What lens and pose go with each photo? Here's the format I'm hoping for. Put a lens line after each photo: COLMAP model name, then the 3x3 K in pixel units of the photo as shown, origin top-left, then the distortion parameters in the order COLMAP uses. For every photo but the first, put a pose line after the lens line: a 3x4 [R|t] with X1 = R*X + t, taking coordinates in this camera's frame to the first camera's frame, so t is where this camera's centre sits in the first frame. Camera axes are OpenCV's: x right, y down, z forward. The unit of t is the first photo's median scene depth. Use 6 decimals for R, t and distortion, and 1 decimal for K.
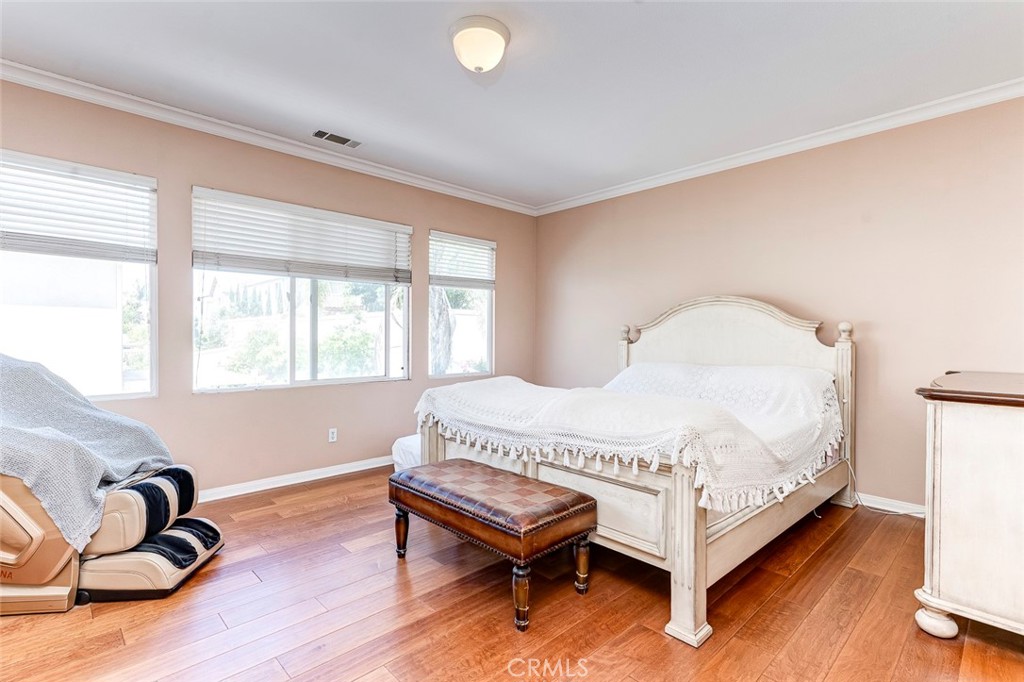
lens RADIAL K [[481.6, 0, 512.0], [0, 481.6, 341.0], [0, 0, 1]] dist [0.009043, 0.000447]
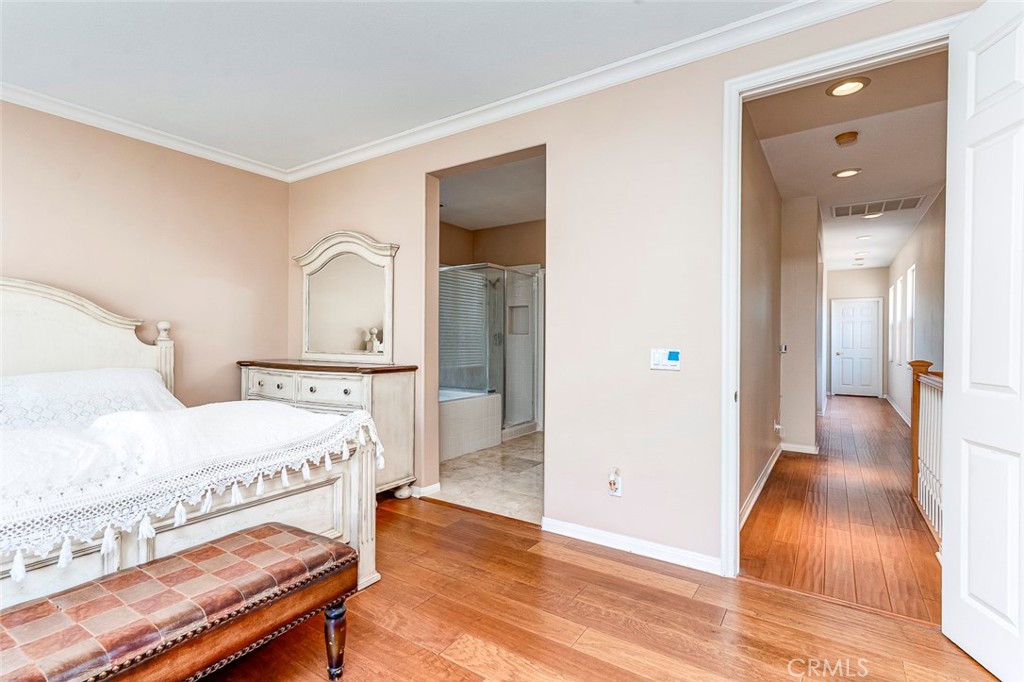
lens RADIAL K [[481.6, 0, 512.0], [0, 481.6, 341.0], [0, 0, 1]] dist [0.009043, 0.000447]
pose [[-0.213038, -0.013058, 0.976957, -0.795780], [0.001821, 0.999904, 0.013762, -0.016024], [-0.977042, 0.004711, -0.212993, 0.781530]]
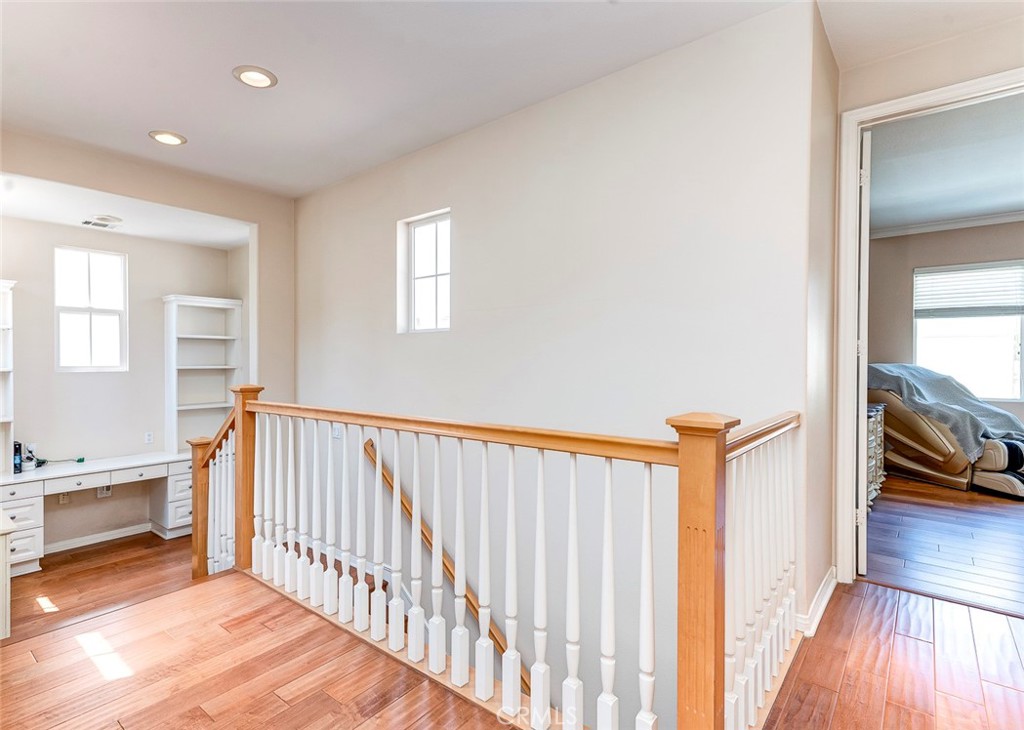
lens RADIAL K [[527.4, 0, 480.1], [0, 527.4, 365.0], [0, 0, 1]] dist [0.021530, 0.000073]
pose [[0.103512, 0.001152, -0.994628, 0.503899], [-0.008625, 0.999963, 0.000260, 0.007405], [0.994591, 0.008551, 0.103518, -0.570794]]
